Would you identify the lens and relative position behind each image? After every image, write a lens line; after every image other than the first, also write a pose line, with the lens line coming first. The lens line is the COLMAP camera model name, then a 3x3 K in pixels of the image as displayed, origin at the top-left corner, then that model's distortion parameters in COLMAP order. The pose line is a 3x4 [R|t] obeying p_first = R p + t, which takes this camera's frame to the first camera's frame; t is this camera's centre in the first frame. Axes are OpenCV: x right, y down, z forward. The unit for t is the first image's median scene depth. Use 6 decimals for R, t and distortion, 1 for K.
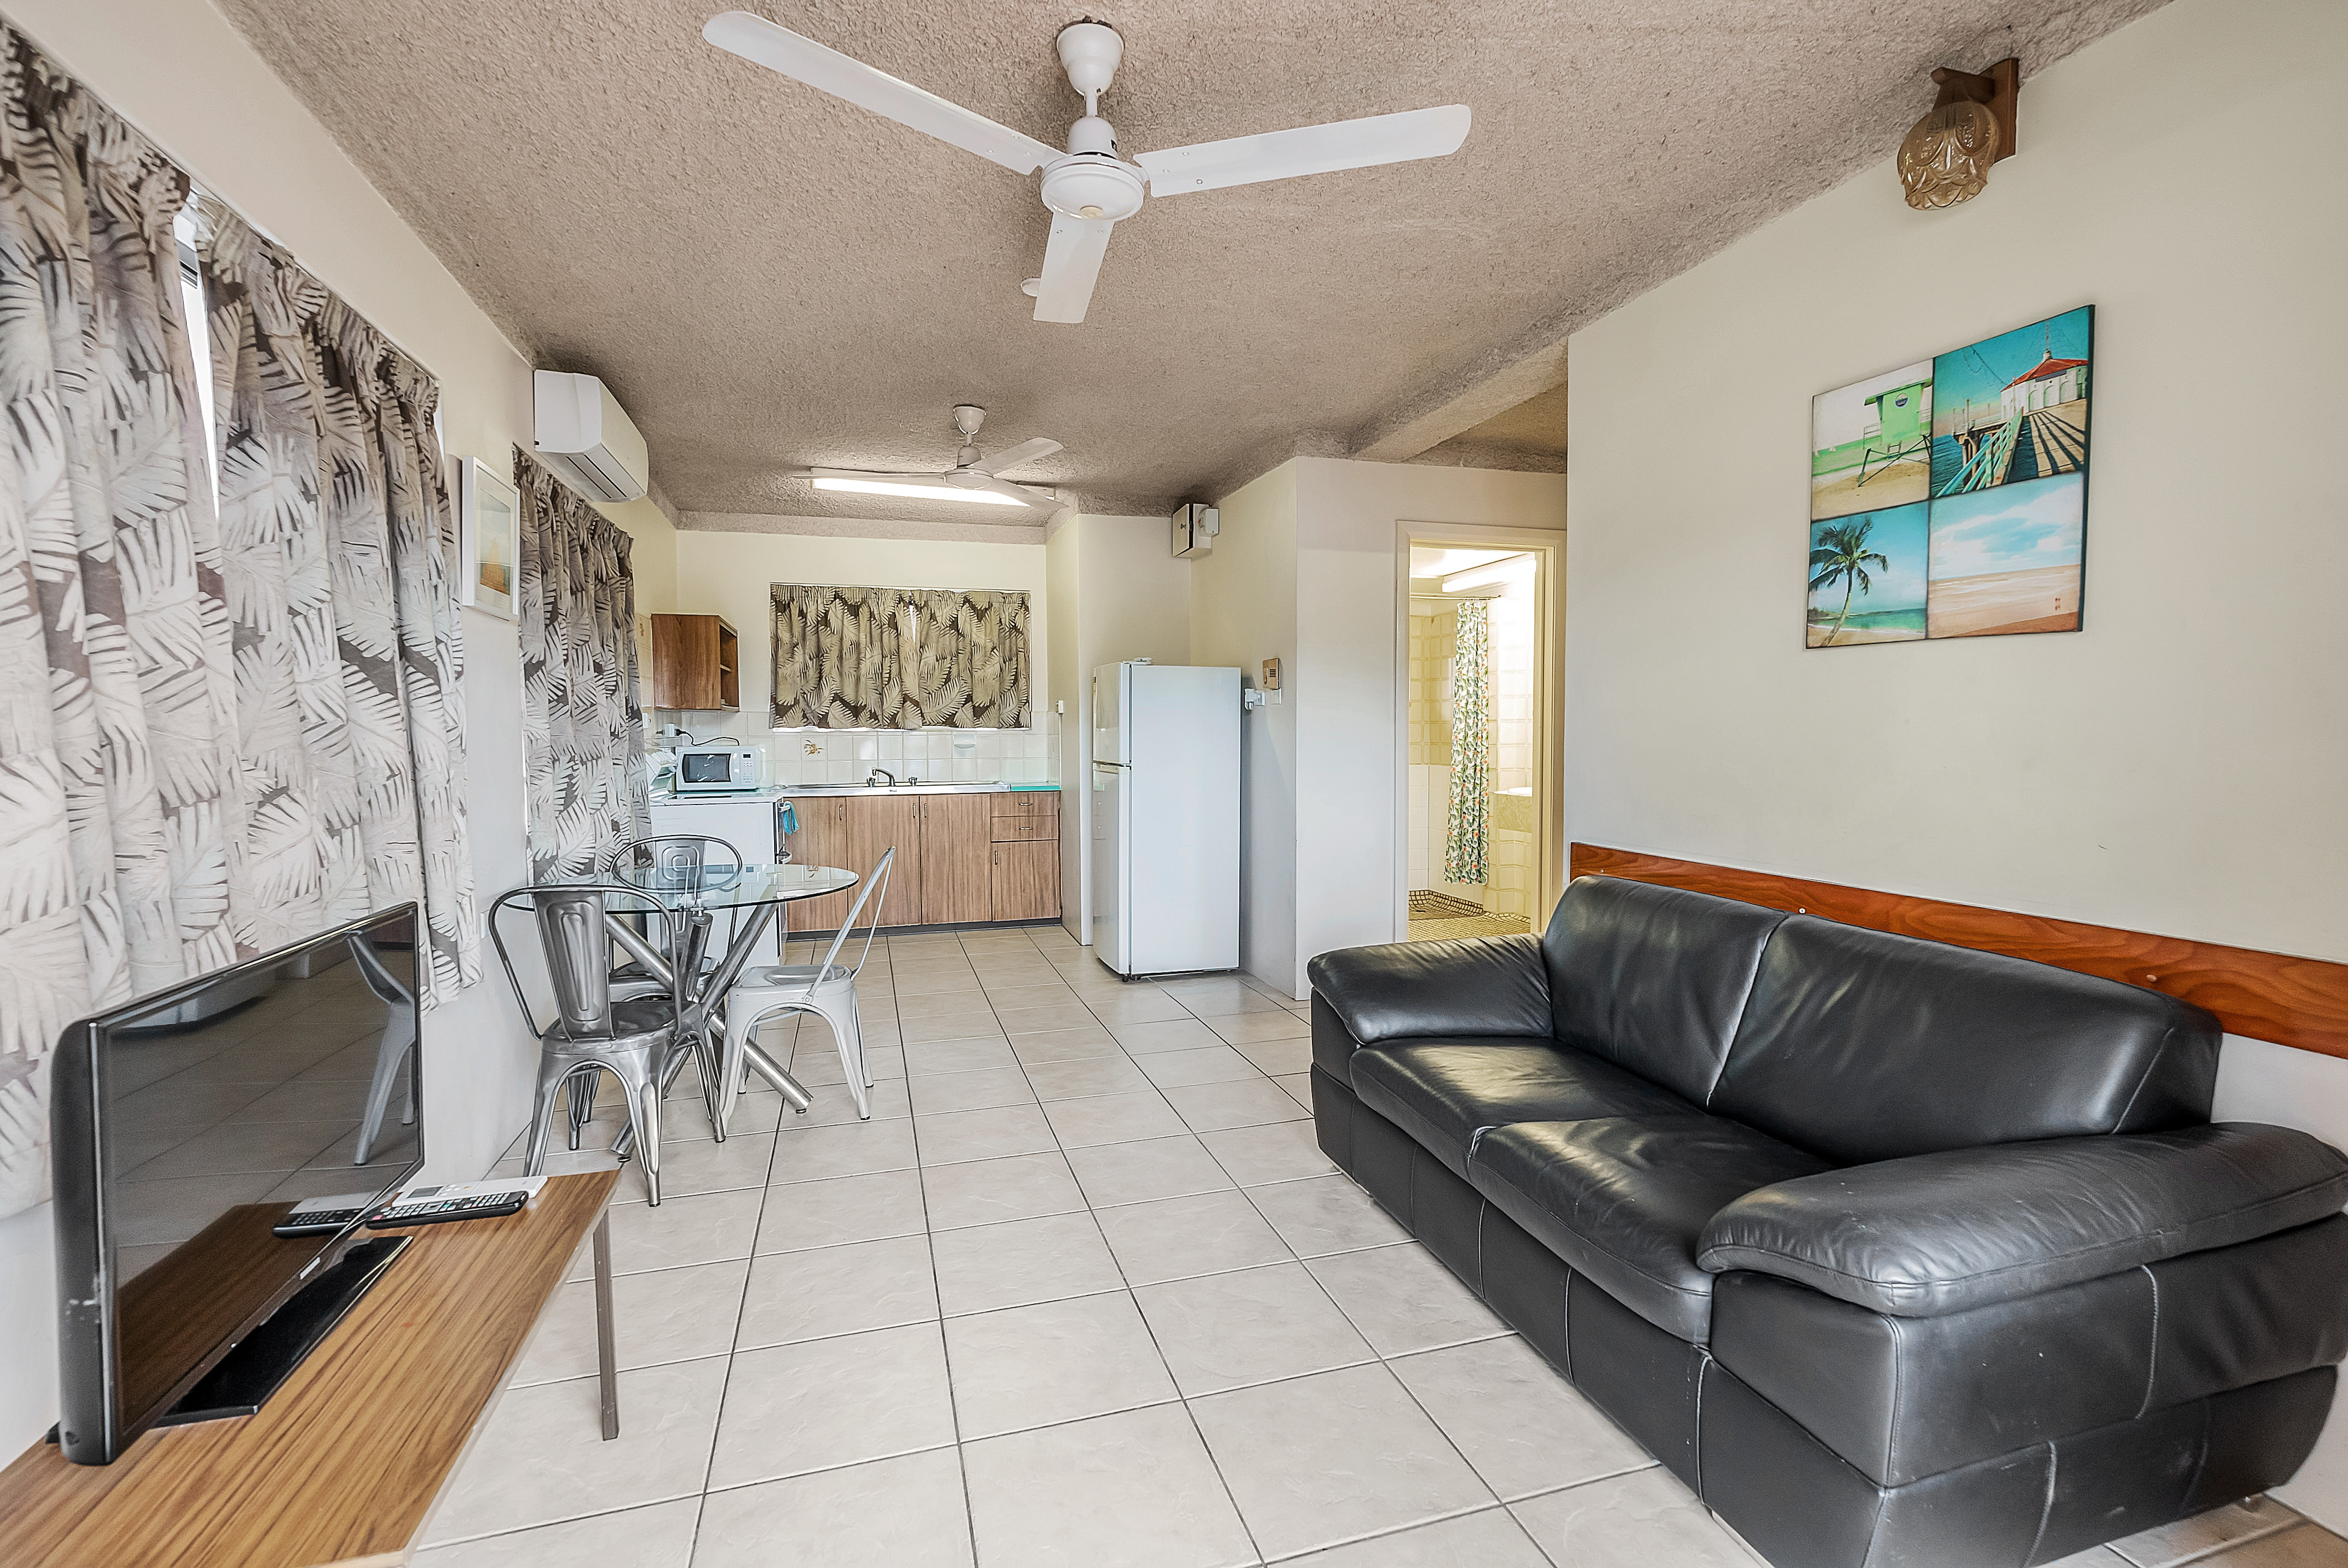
lens RADIAL K [[1027.0, 0, 1174.0], [0, 1027.0, 784.0], [0, 0, 1]] dist [-0.001282, 0.000285]
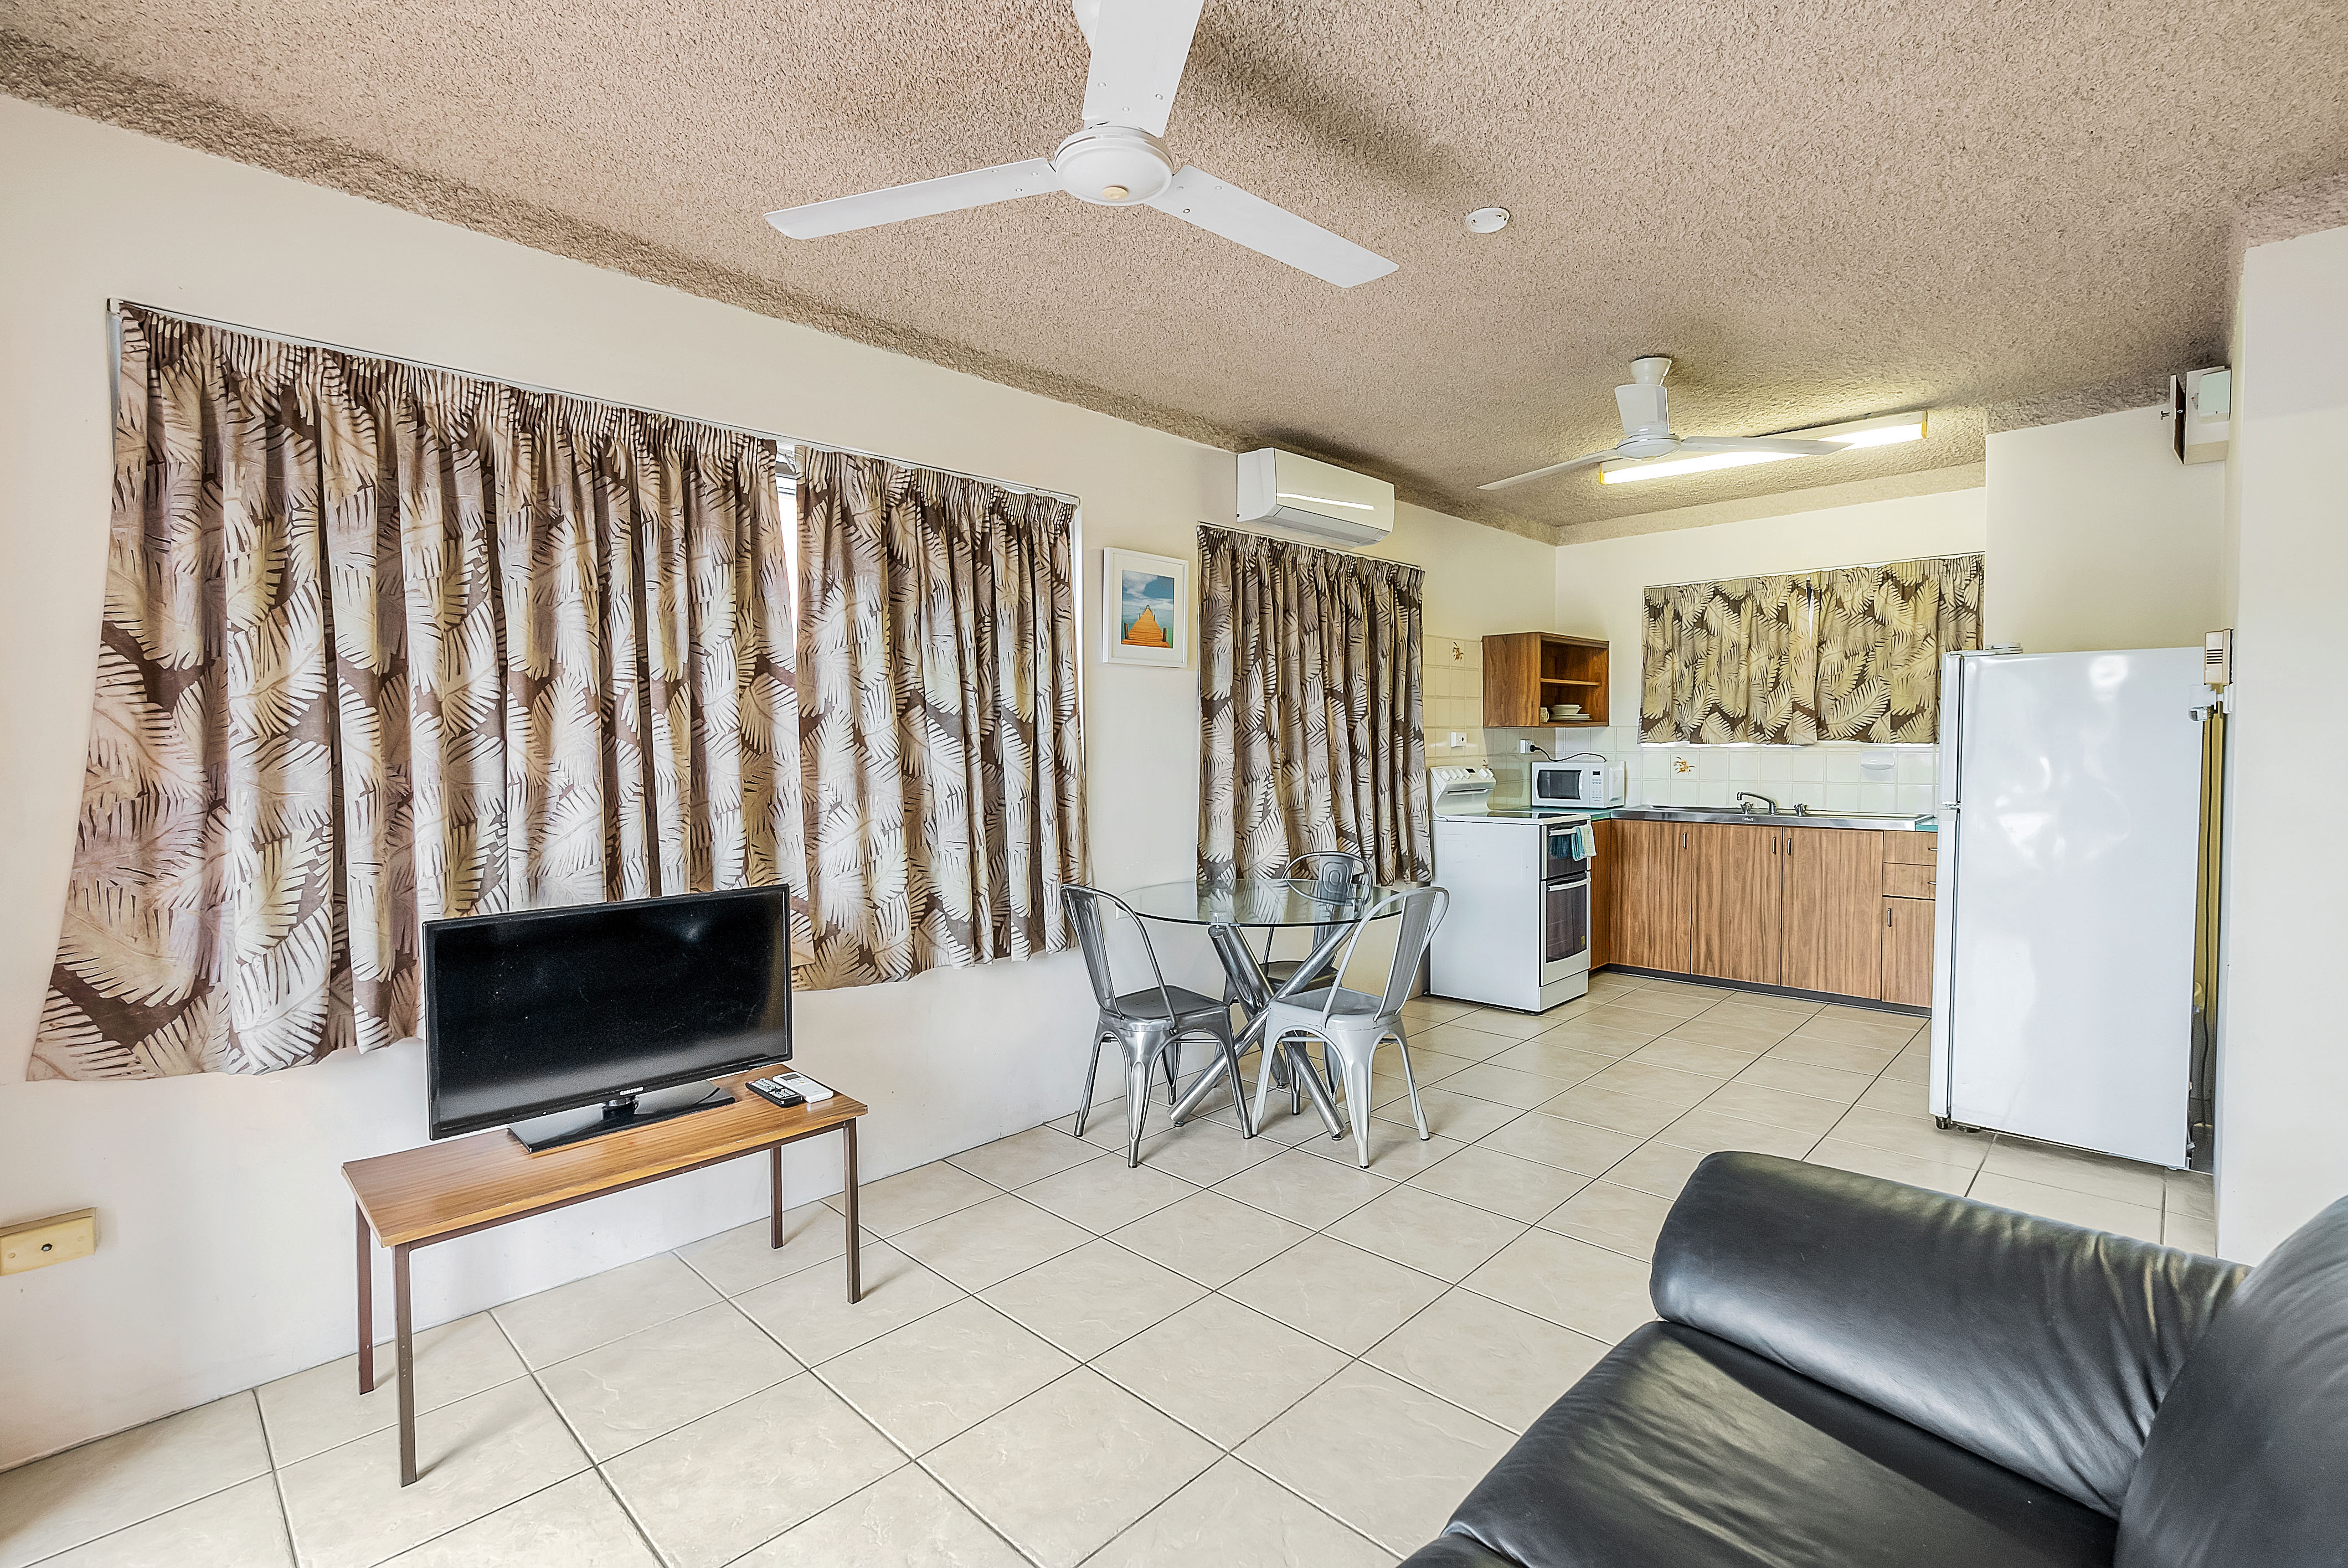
lens RADIAL K [[1027.0, 0, 1174.0], [0, 1027.0, 784.0], [0, 0, 1]] dist [-0.001282, 0.000285]
pose [[0.512366, 0.036751, -0.857981, 0.400187], [-0.039066, 0.999047, 0.019464, -0.040216], [0.857878, 0.023545, 0.513313, 0.335792]]
